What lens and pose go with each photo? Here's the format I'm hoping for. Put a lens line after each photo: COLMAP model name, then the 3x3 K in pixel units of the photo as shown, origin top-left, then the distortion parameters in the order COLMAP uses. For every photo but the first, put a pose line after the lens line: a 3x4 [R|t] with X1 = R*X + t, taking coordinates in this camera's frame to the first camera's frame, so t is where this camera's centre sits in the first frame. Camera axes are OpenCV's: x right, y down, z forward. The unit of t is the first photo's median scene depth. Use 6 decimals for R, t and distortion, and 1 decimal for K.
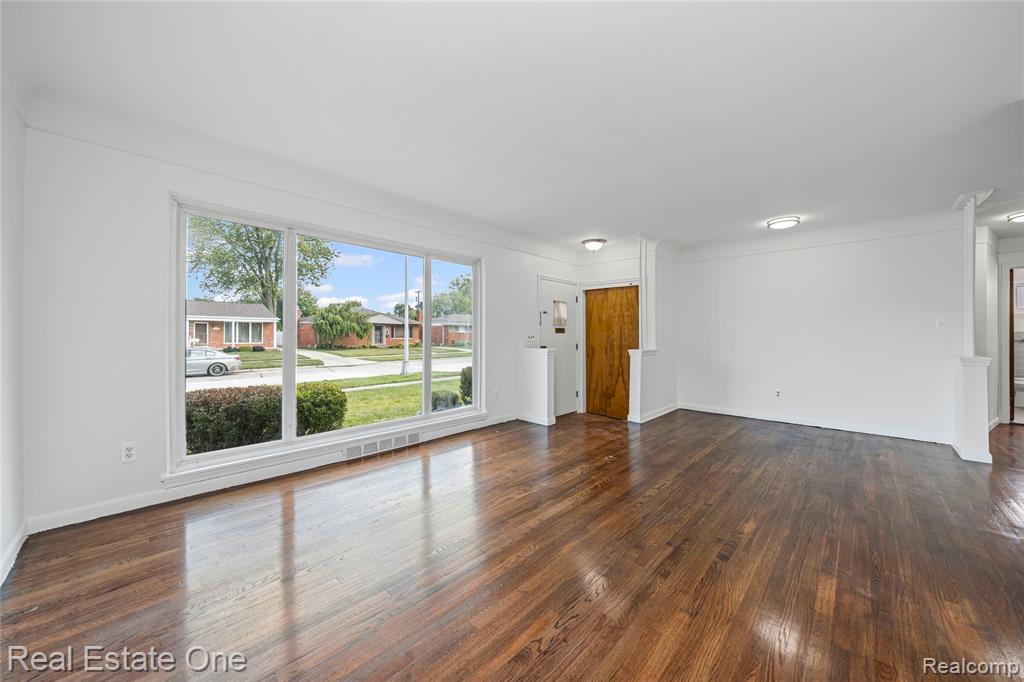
lens RADIAL K [[374.1, 0, 503.1], [0, 374.1, 335.7], [0, 0, 1]] dist [-0.006671, -0.000903]
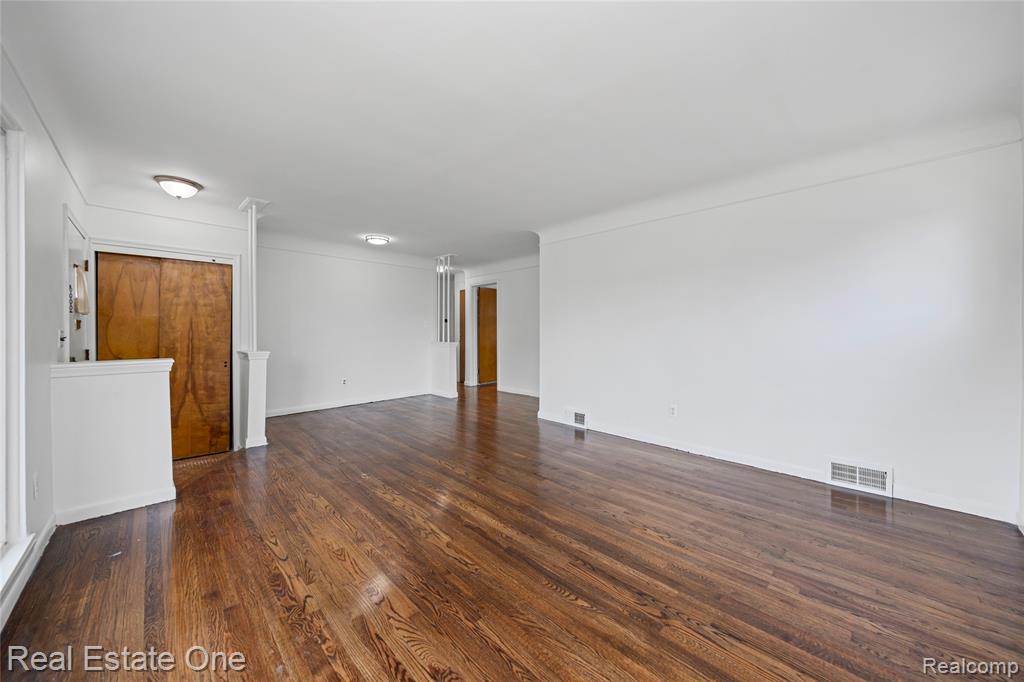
lens RADIAL K [[374.1, 0, 519.0], [0, 374.1, 326.1], [0, 0, 1]] dist [-0.006671, -0.000903]
pose [[-0.019576, 0.005580, 0.999793, -0.395166], [0.007083, 0.999960, -0.005443, -0.005477], [-0.999783, 0.006975, -0.019615, 0.454322]]
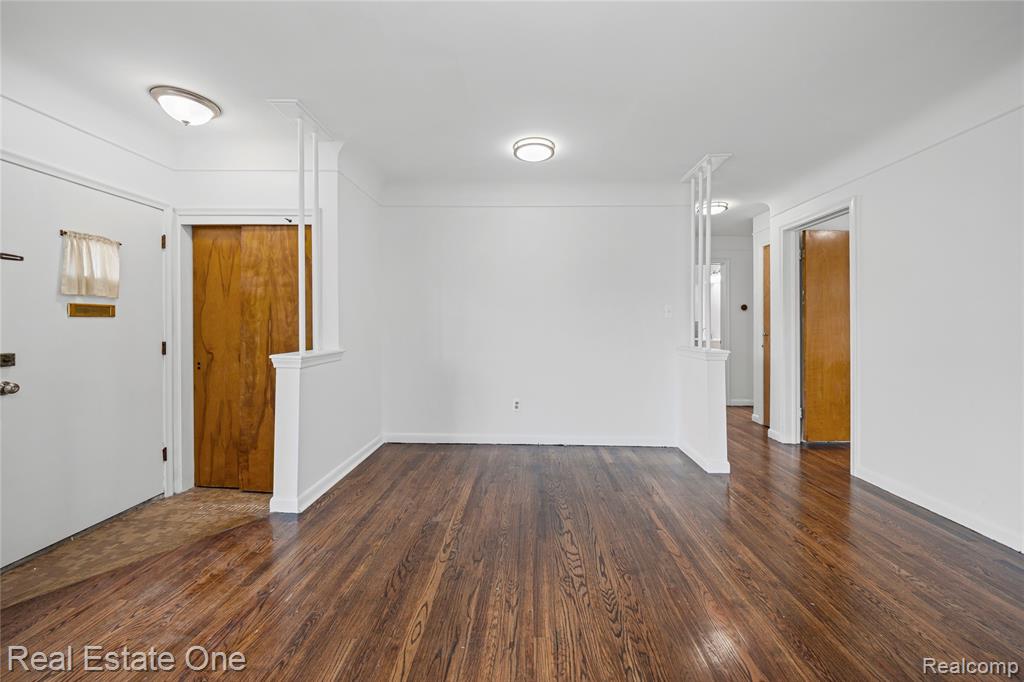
lens RADIAL K [[374.1, 0, 521.0], [0, 374.1, 329.1], [0, 0, 1]] dist [-0.006671, -0.000903]
pose [[0.730140, -0.006479, 0.683267, 0.236920], [-0.002741, 0.999919, 0.012411, 0.000039], [-0.683292, -0.010935, 0.730063, 0.442414]]
